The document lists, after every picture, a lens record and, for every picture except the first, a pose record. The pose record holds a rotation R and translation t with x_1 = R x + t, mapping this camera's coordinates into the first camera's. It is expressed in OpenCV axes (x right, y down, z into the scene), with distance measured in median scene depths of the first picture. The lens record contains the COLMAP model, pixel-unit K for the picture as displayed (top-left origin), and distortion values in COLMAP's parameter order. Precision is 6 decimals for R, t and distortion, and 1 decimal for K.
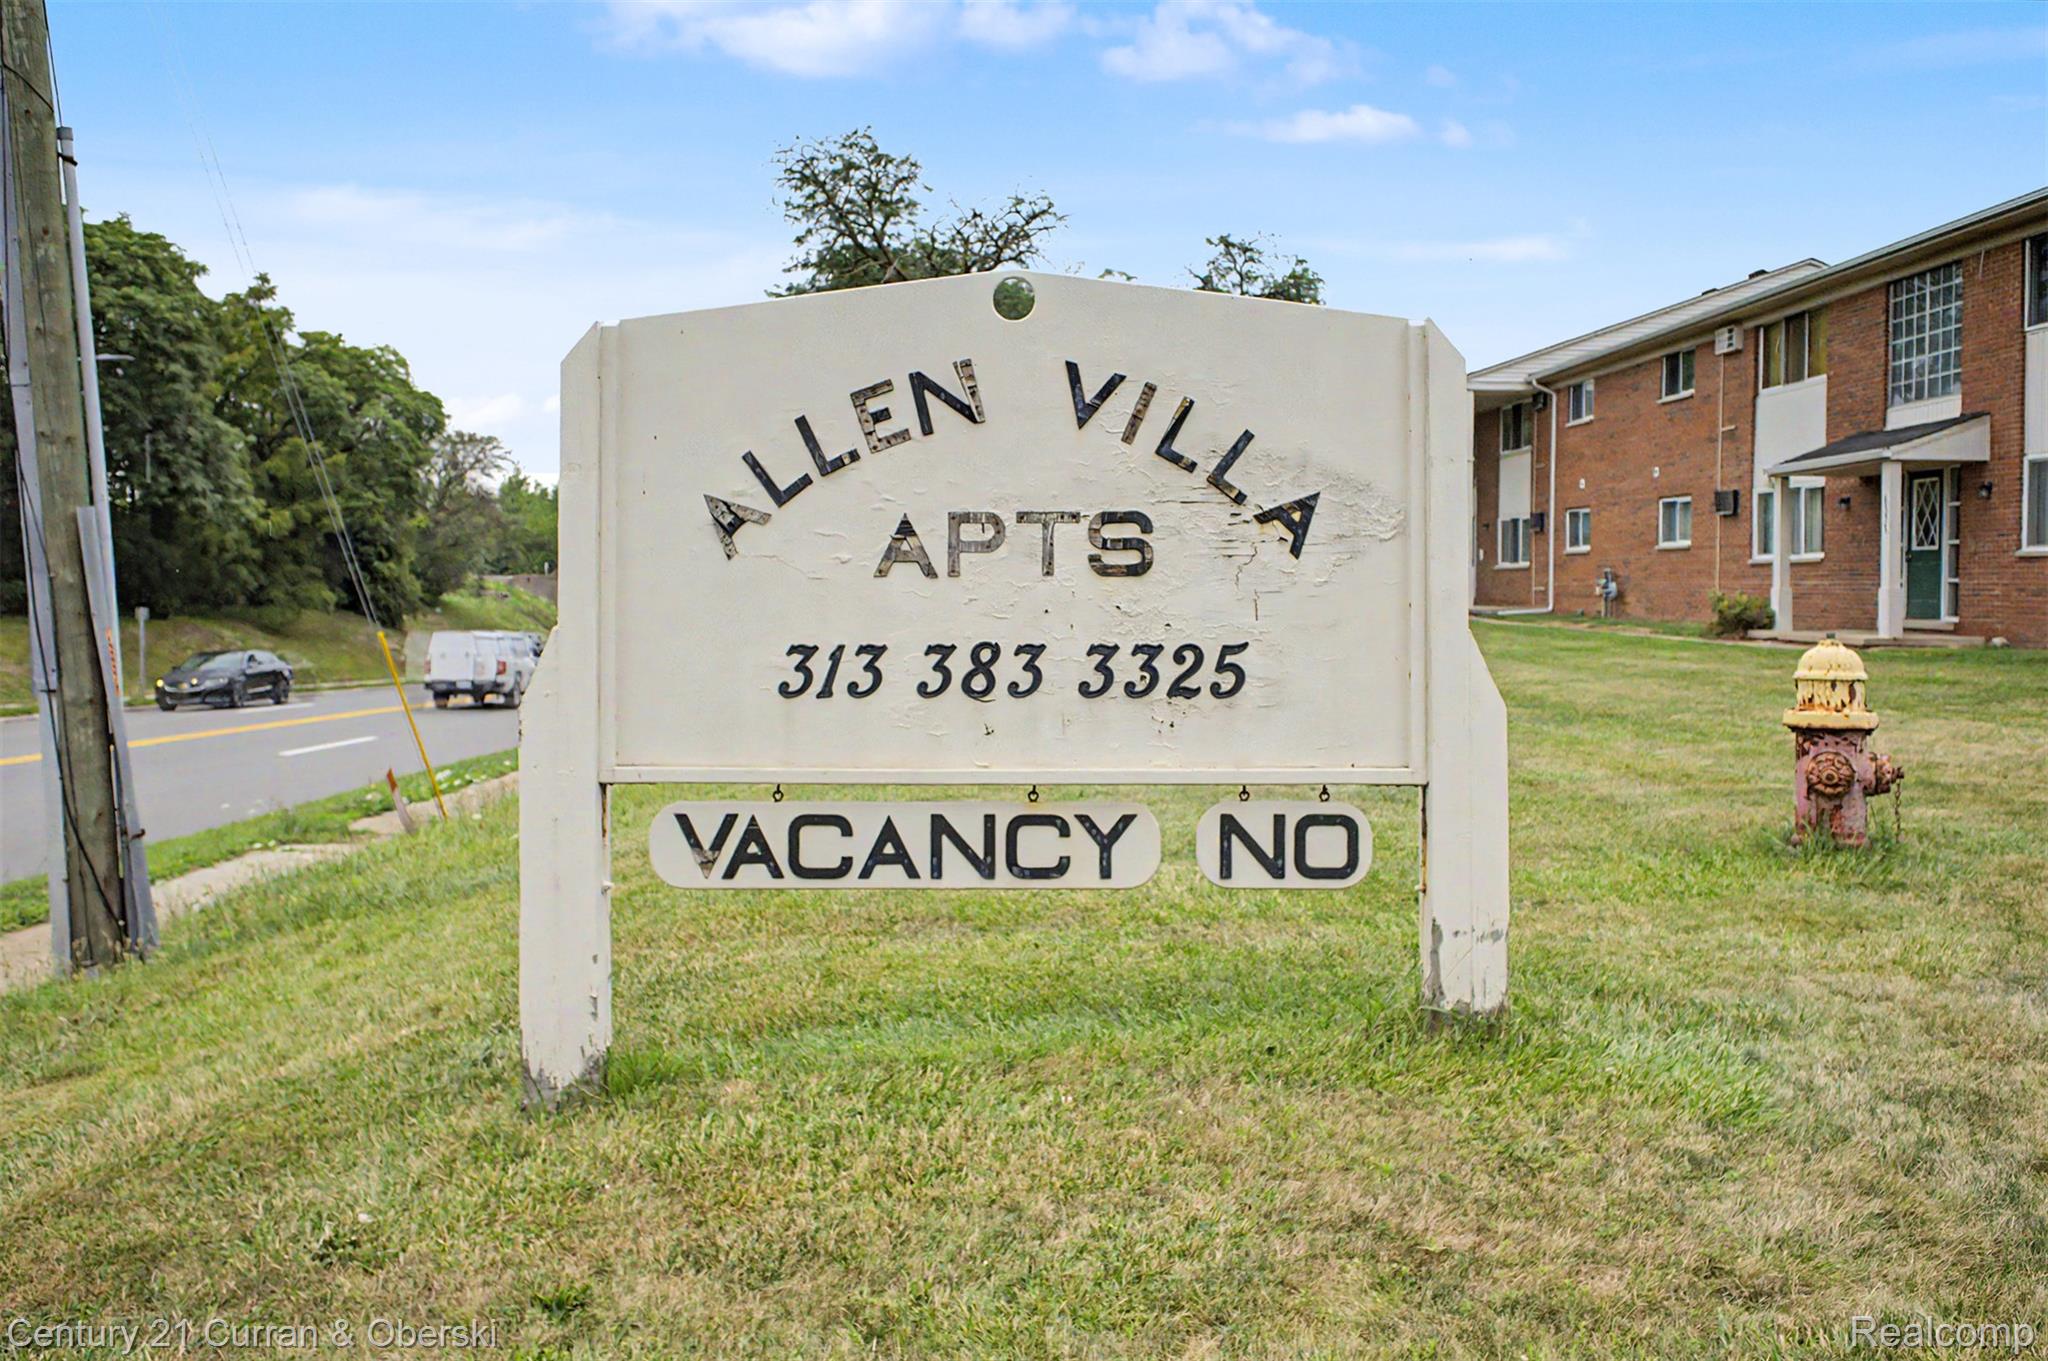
lens RADIAL K [[1793.2, 0, 1024.0], [0, 1793.2, 680.5], [0, 0, 1]] dist [0.069010, -0.001300]
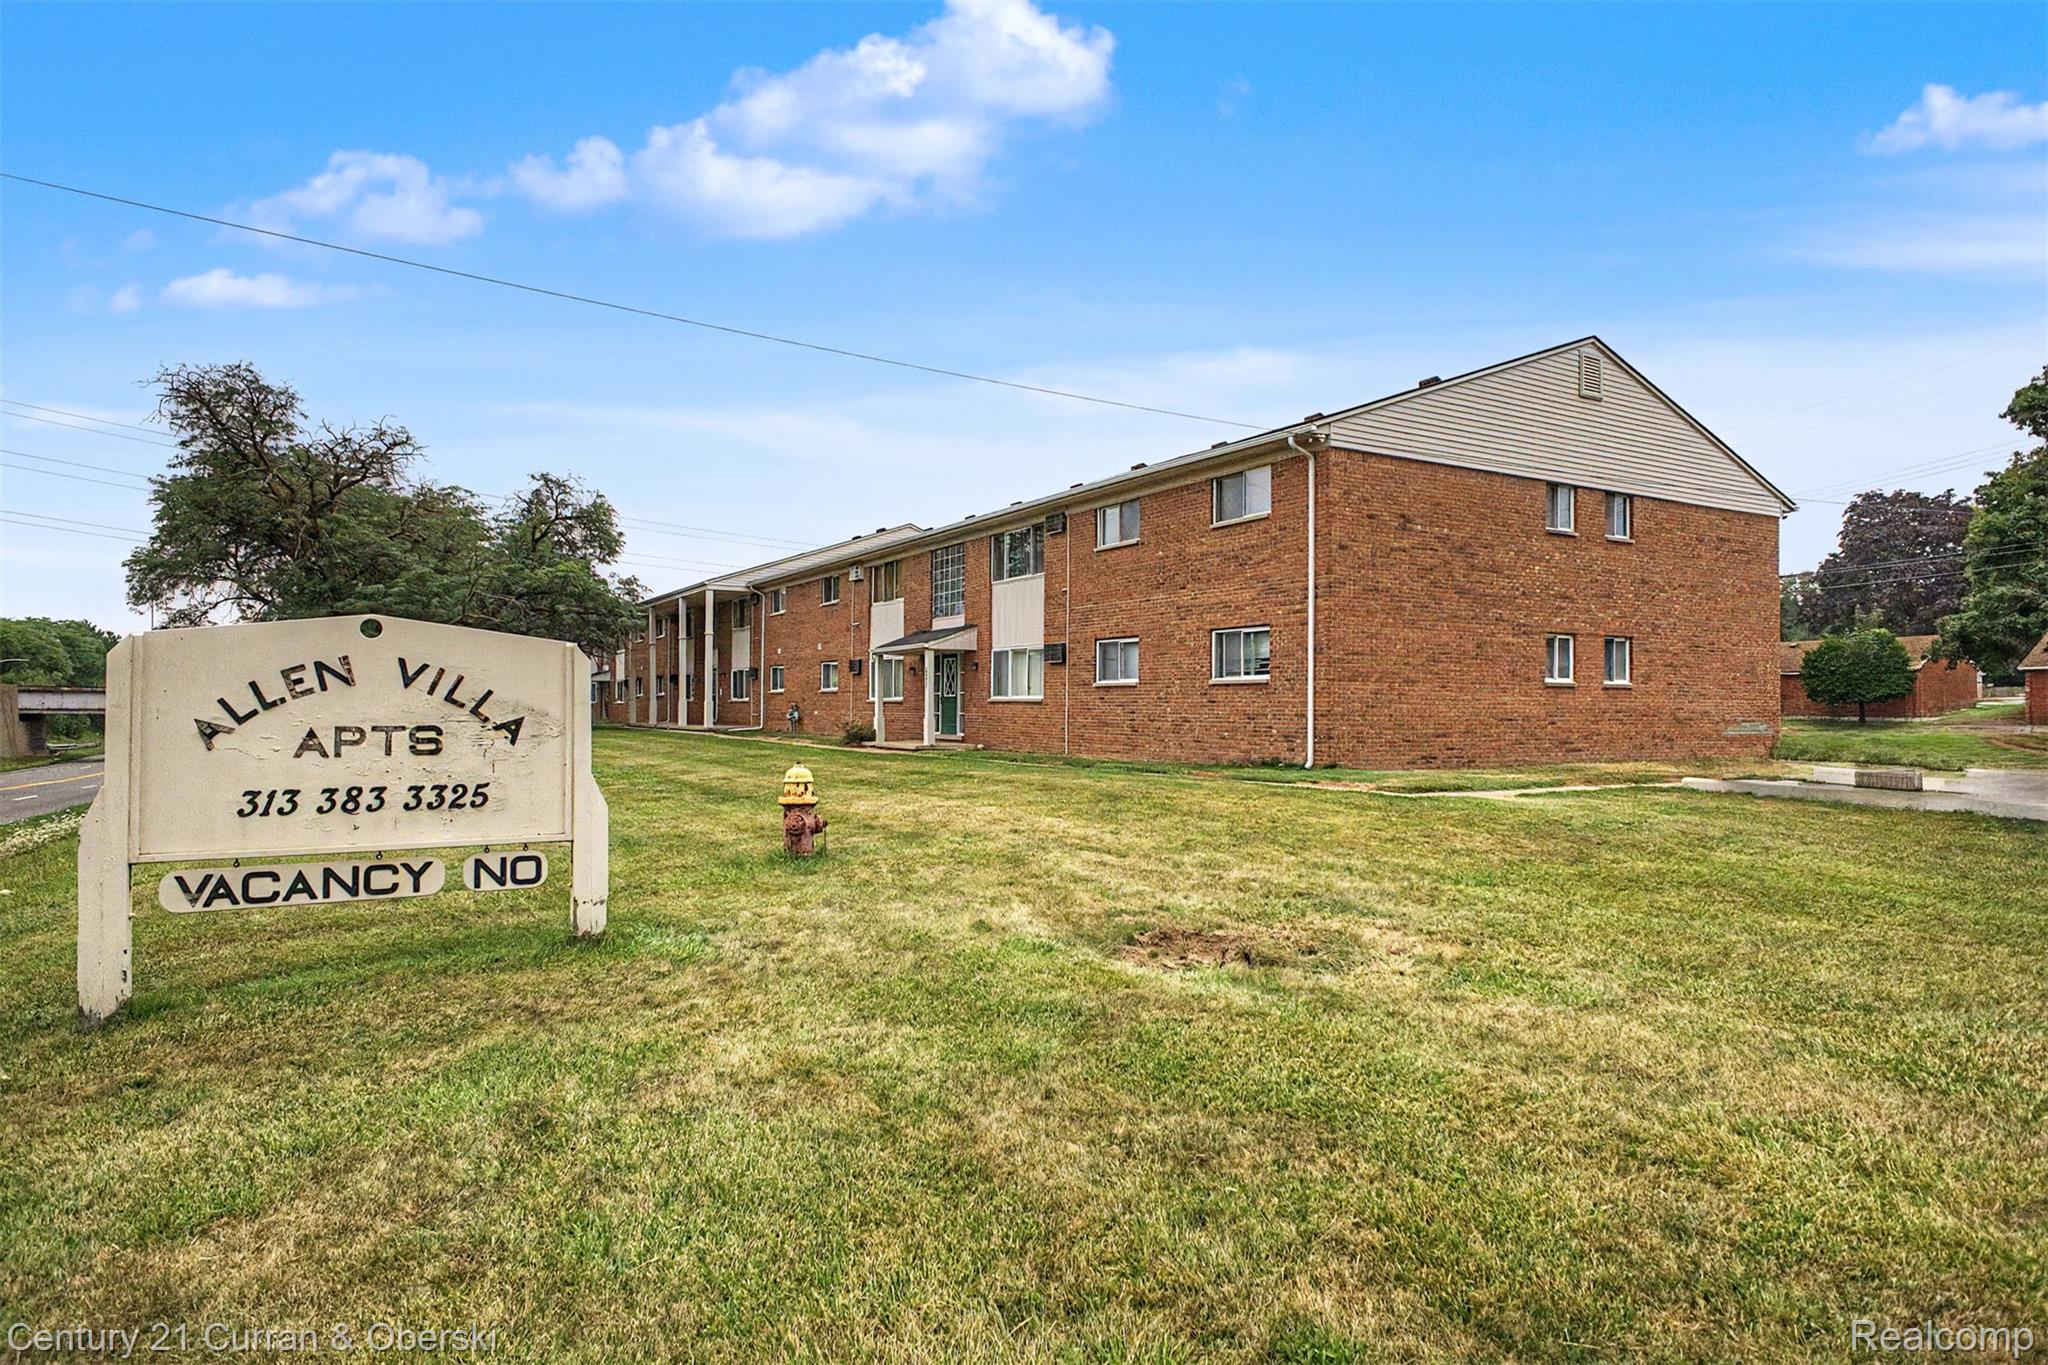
lens RADIAL K [[1102.7, 0, 1030.6], [0, 1102.7, 693.5], [0, 0, 1]] dist [0.003226, -0.000630]
pose [[0.863093, 0.009352, 0.504958, 0.009114], [0.027082, 0.997533, -0.064763, -0.025064], [-0.504318, 0.069572, 0.860711, -0.571435]]
